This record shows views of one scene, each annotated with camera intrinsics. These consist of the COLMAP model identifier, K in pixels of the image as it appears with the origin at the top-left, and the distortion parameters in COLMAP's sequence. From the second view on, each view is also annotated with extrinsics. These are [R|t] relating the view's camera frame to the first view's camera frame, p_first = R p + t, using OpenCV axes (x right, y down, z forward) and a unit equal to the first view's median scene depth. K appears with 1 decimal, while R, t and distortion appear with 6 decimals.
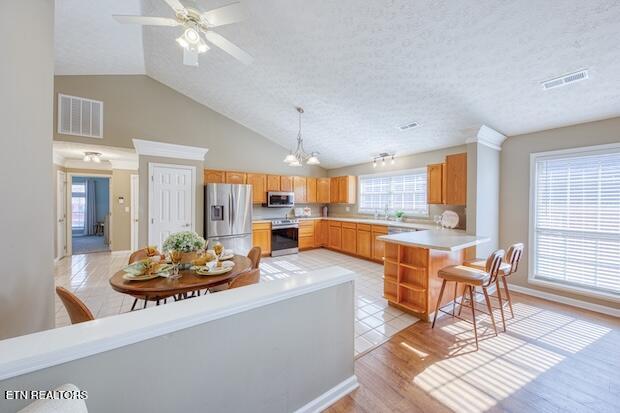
lens RADIAL K [[220.7, 0, 313.6], [0, 220.7, 203.7], [0, 0, 1]] dist [0.001019, 0.000046]
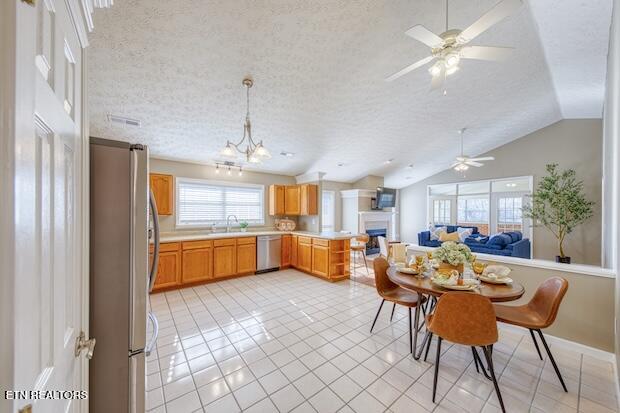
lens RADIAL K [[220.5, 0, 310.5], [0, 220.5, 212.6], [0, 0, 1]] dist [0.000399, 0.000012]
pose [[-0.051114, -0.003425, 0.998687, -0.604760], [0.005509, 0.999978, 0.003711, -0.011525], [-0.998678, 0.005691, -0.051094, 0.656088]]
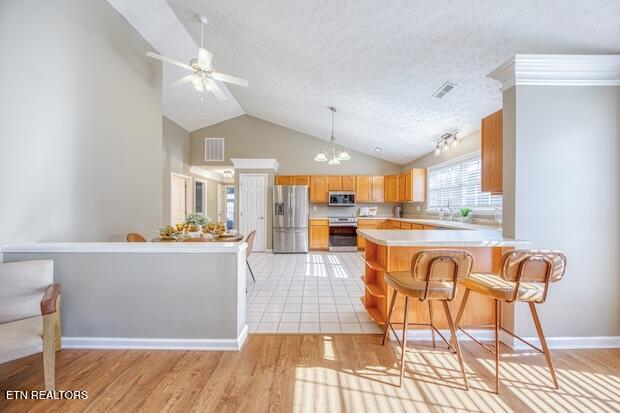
lens RADIAL K [[211.5, 0, 310.9], [0, 211.5, 210.1], [0, 0, 1]] dist [0.000321, 0.000013]
pose [[0.814102, 0.004906, -0.580701, 0.339529], [-0.006694, 0.999977, -0.000936, 0.039725], [0.580683, 0.004649, 0.814117, 0.106008]]
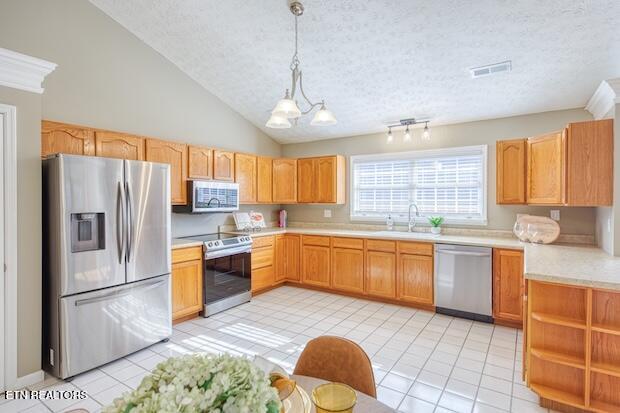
lens RADIAL K [[321.3, 0, 310.0], [0, 321.3, 206.5], [0, 0, 1]] dist [0.014946, -0.000010]
pose [[0.935098, -0.010948, 0.354221, -0.221215], [0.007382, 0.999908, 0.011415, -0.005617], [-0.354313, -0.008060, 0.935092, 0.264940]]
